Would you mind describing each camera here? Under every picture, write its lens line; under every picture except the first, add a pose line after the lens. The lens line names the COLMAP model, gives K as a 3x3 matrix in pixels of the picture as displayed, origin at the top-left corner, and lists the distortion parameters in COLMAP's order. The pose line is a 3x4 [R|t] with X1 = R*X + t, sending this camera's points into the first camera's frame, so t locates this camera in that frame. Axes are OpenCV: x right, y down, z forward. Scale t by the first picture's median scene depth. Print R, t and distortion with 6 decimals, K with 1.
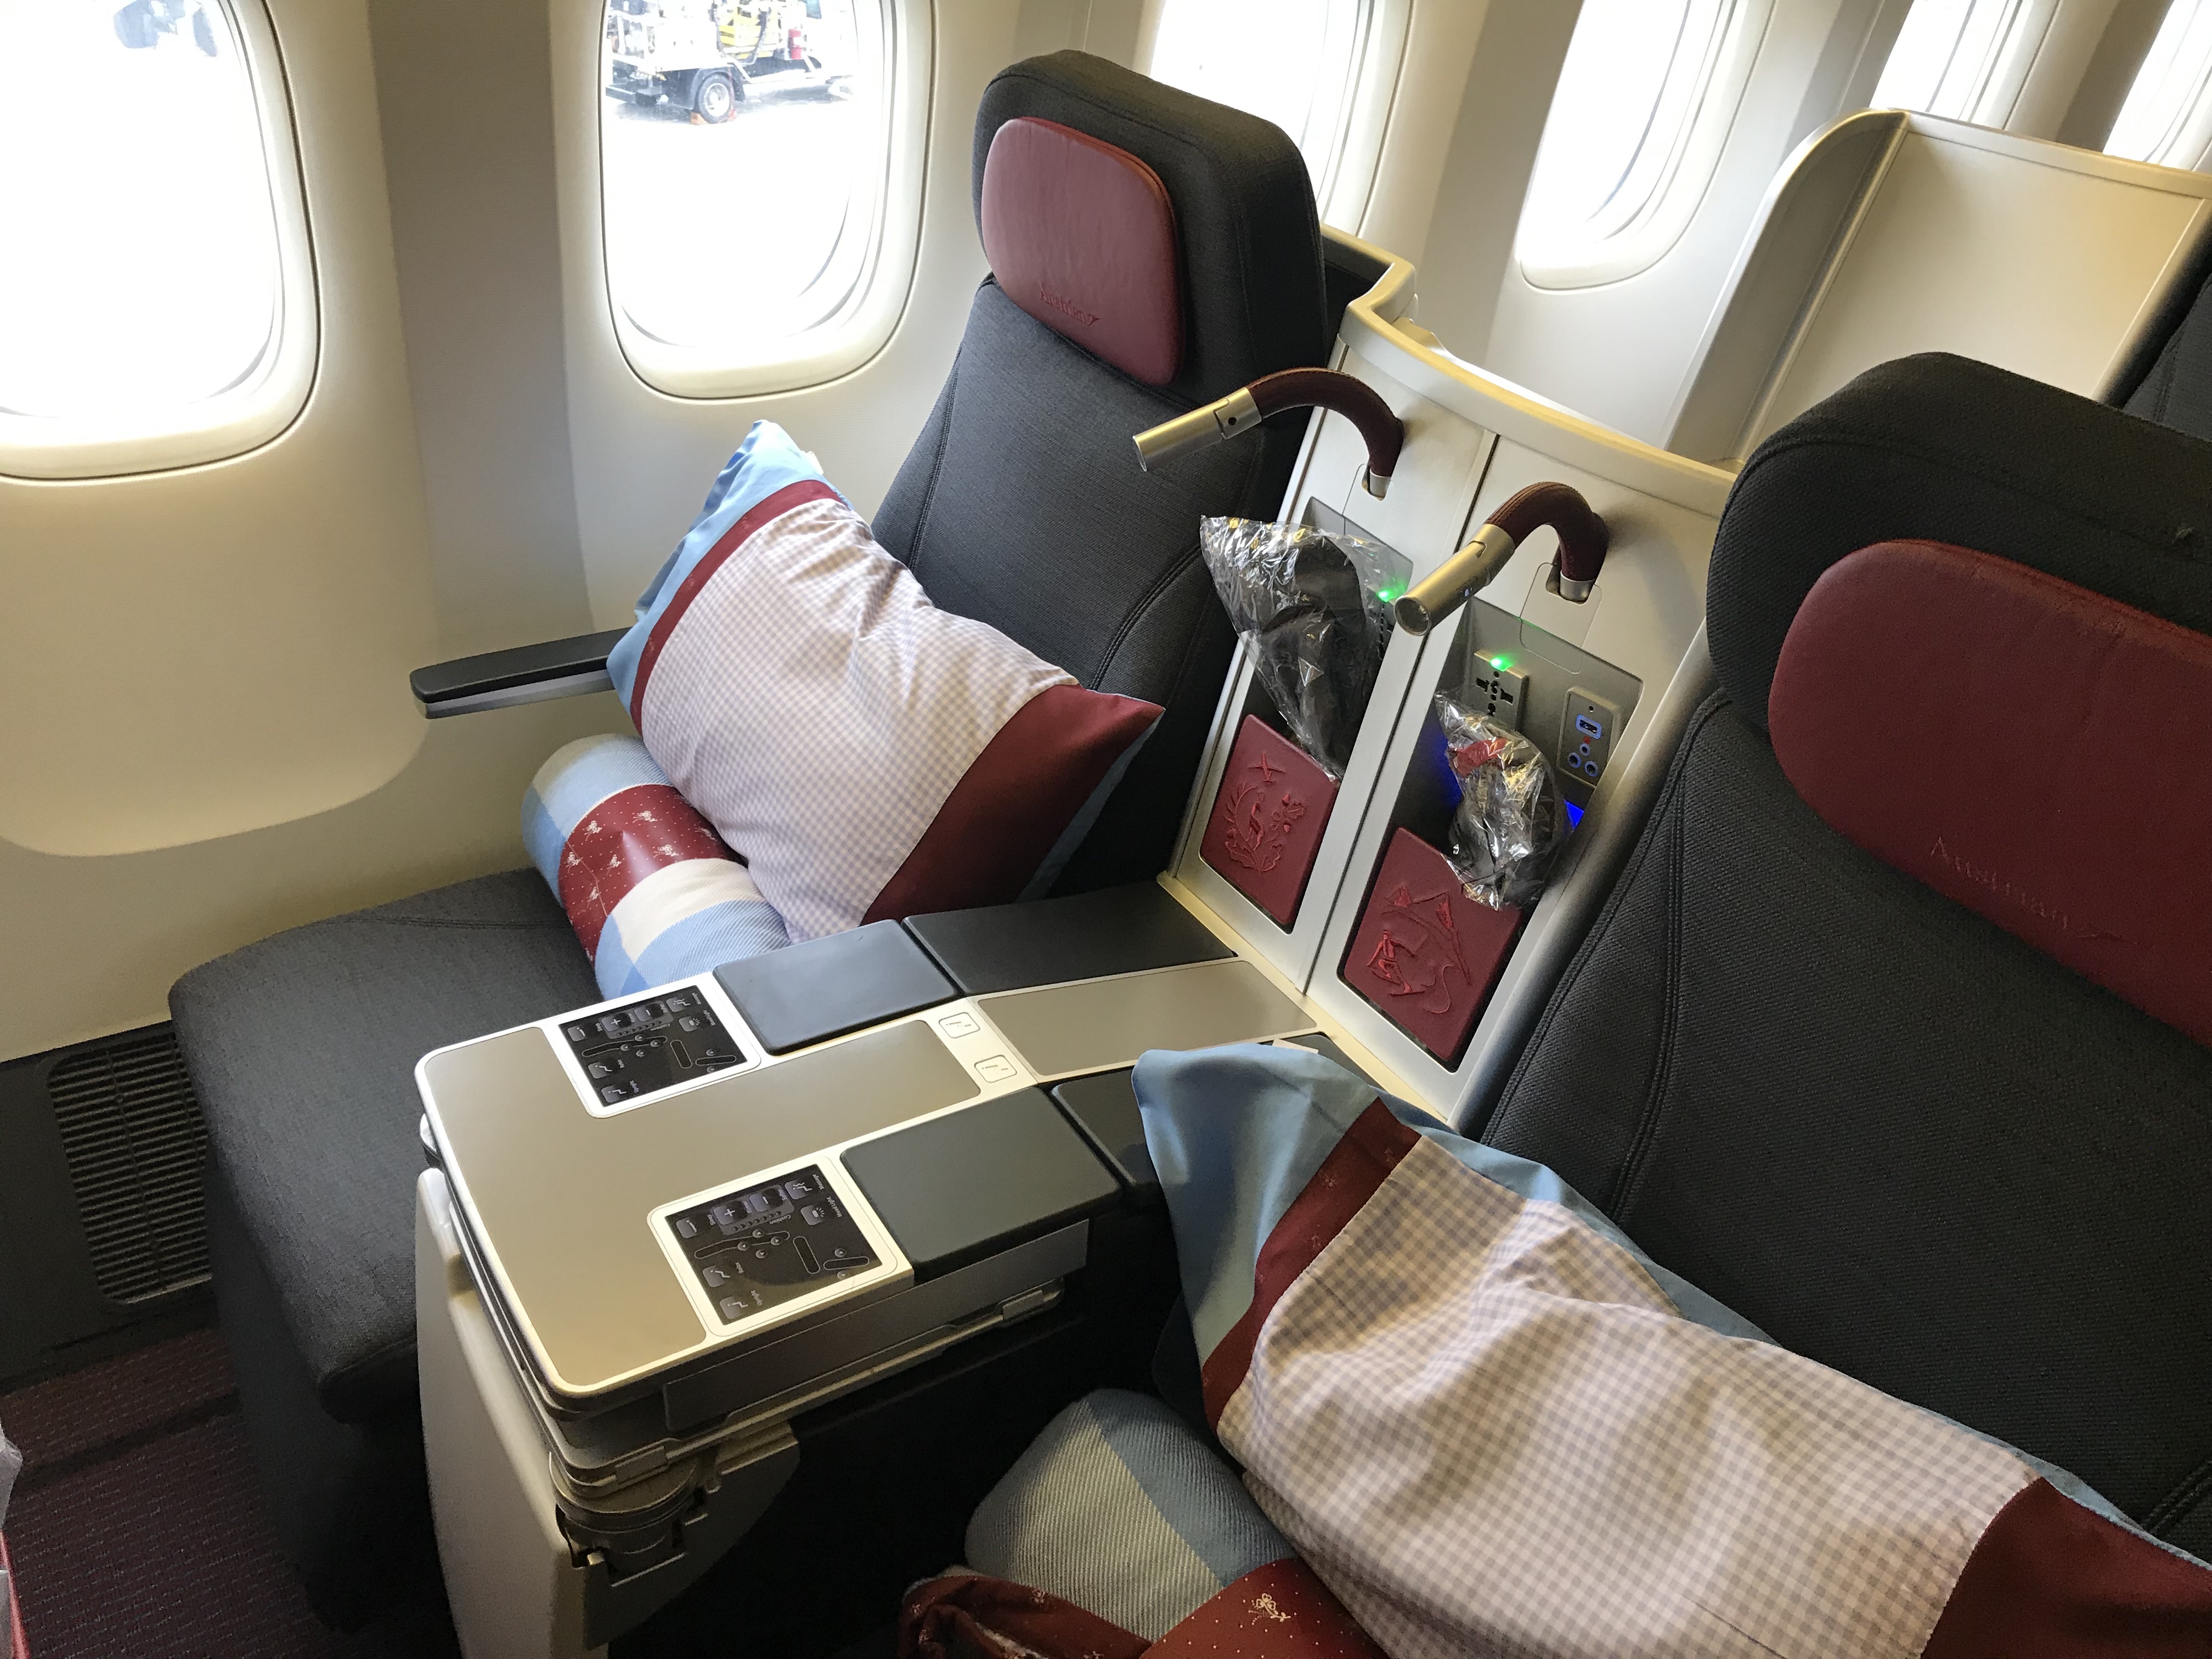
lens RADIAL K [[1830.3, 0, 1090.8], [0, 1830.3, 825.5], [0, 0, 1]] dist [0.033628, -0.027223]
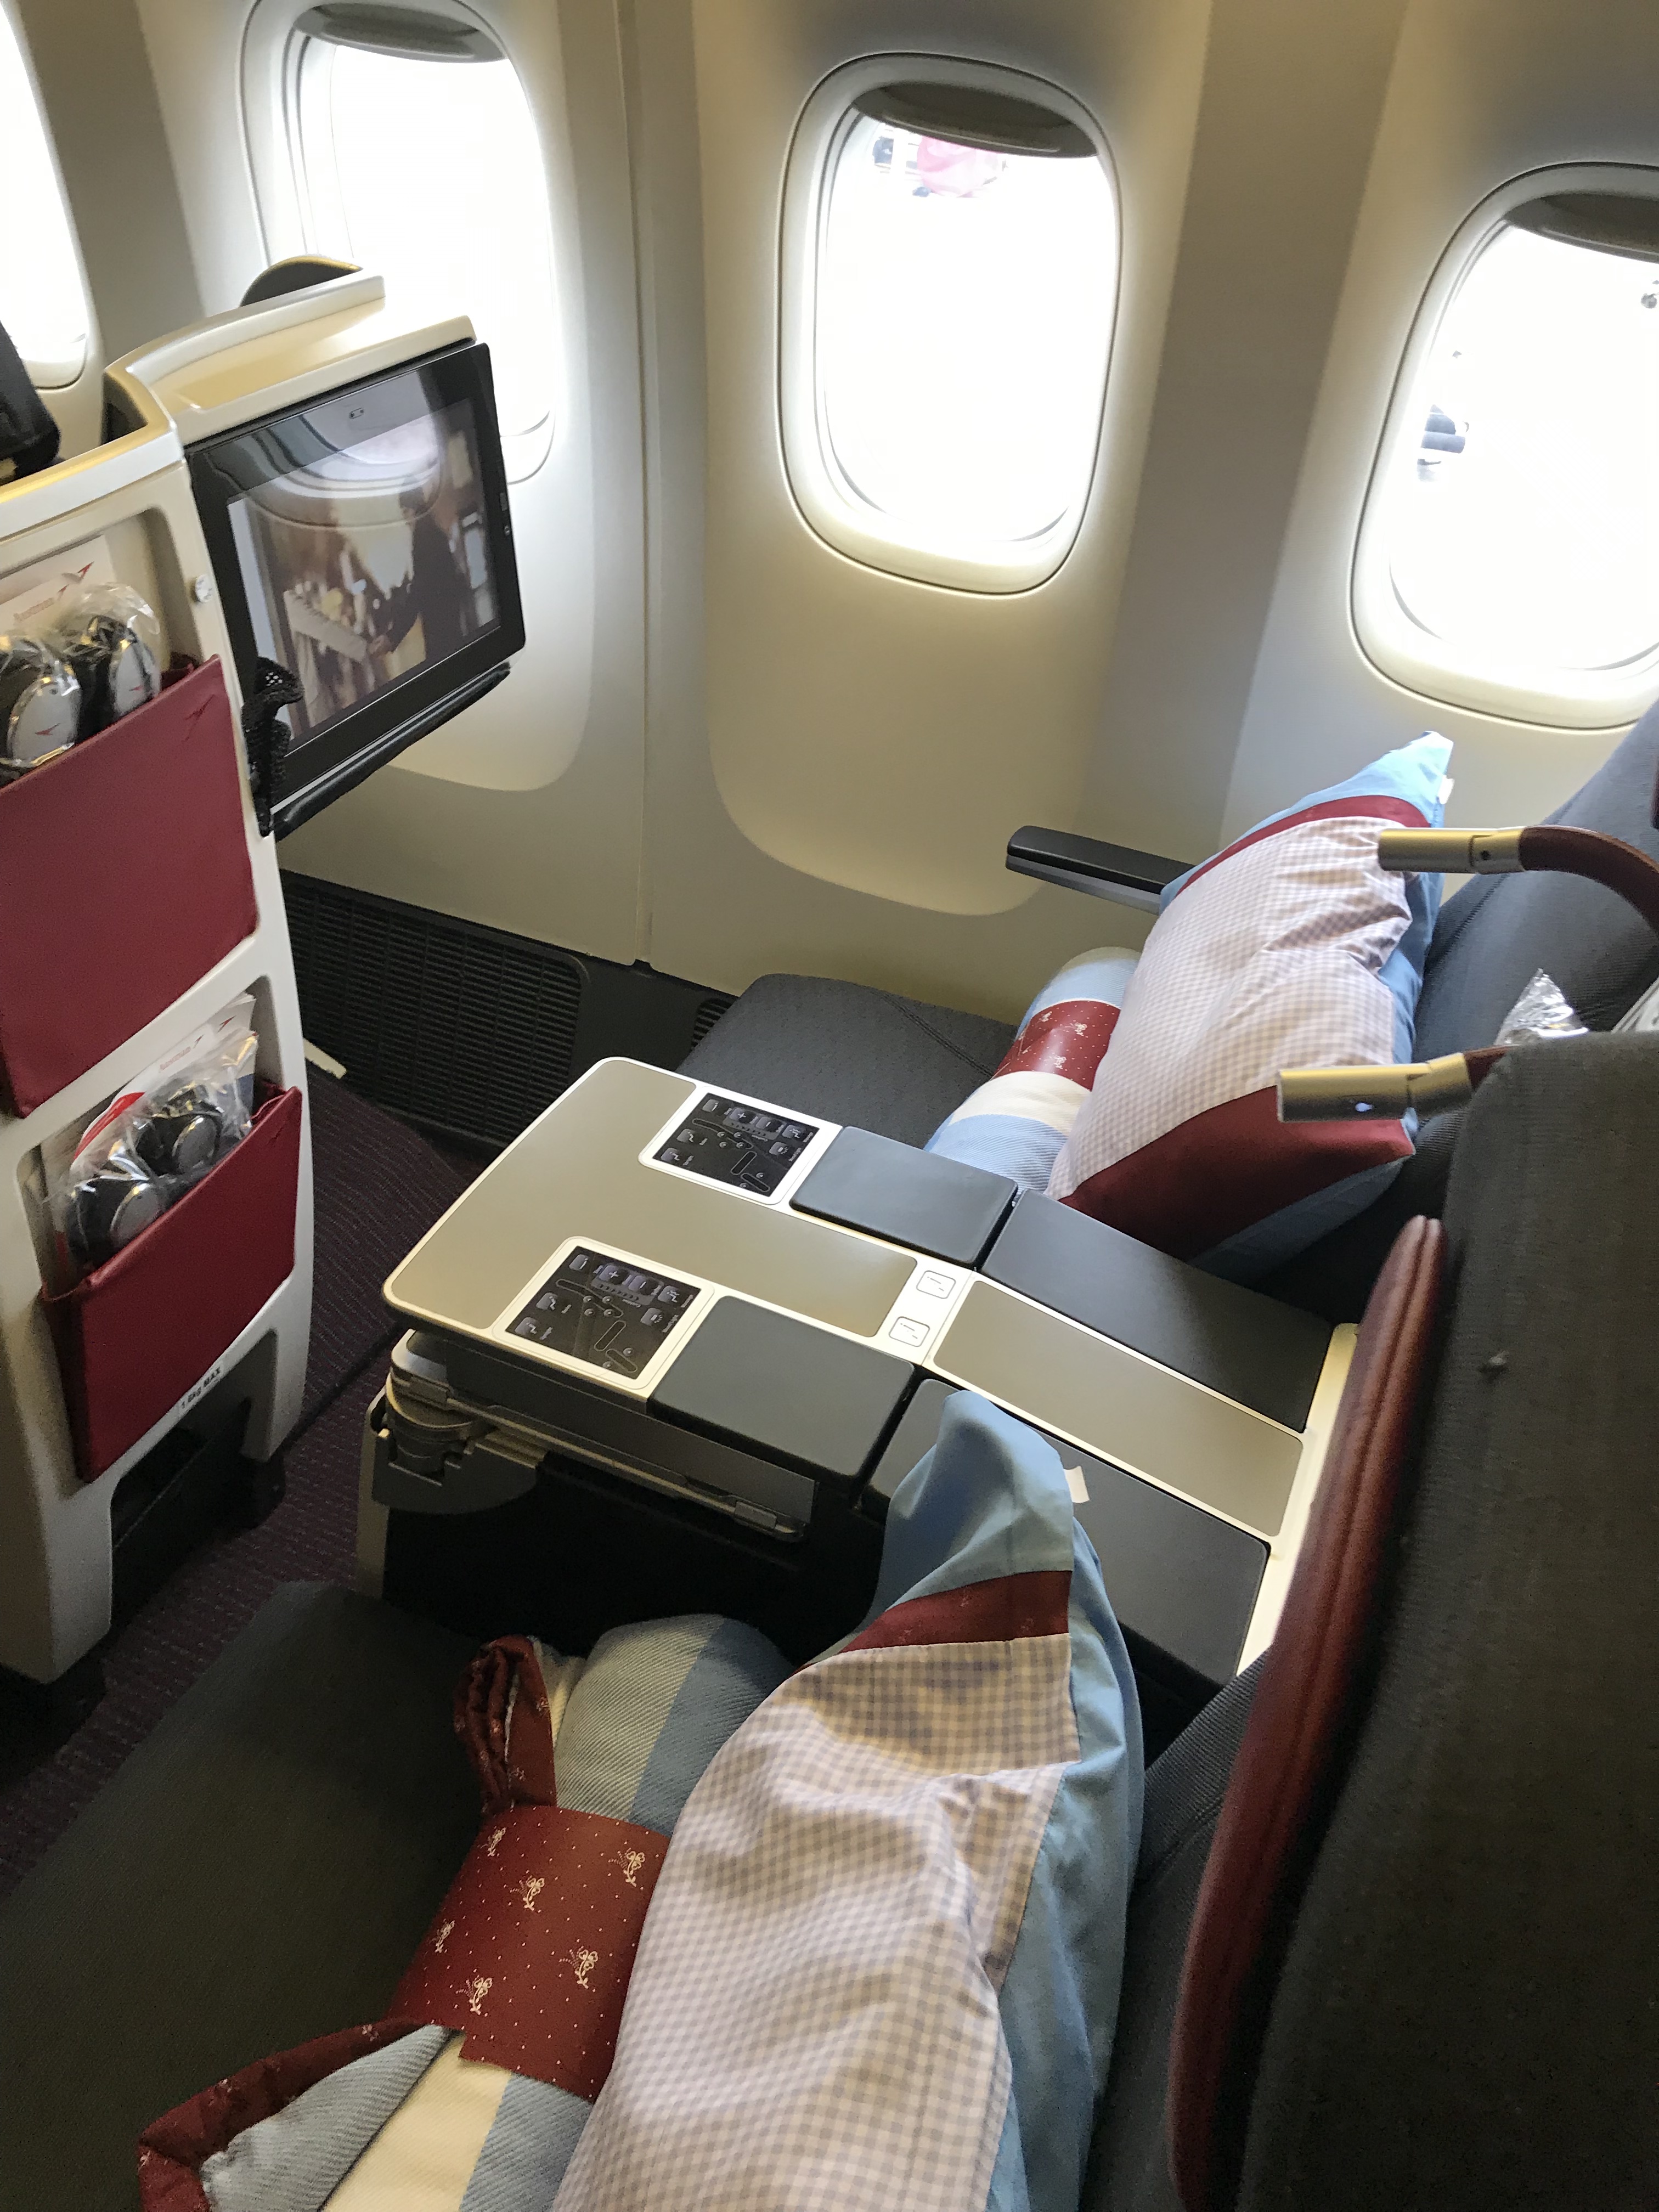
lens RADIAL K [[1830.3, 0, 811.3], [0, 1830.3, 1119.3], [0, 0, 1]] dist [0.033628, -0.027223]
pose [[0.577977, 0.480958, -0.659258, 0.583126], [-0.465983, 0.857717, 0.217211, -0.177711], [0.669927, 0.181660, 0.719860, 0.250225]]
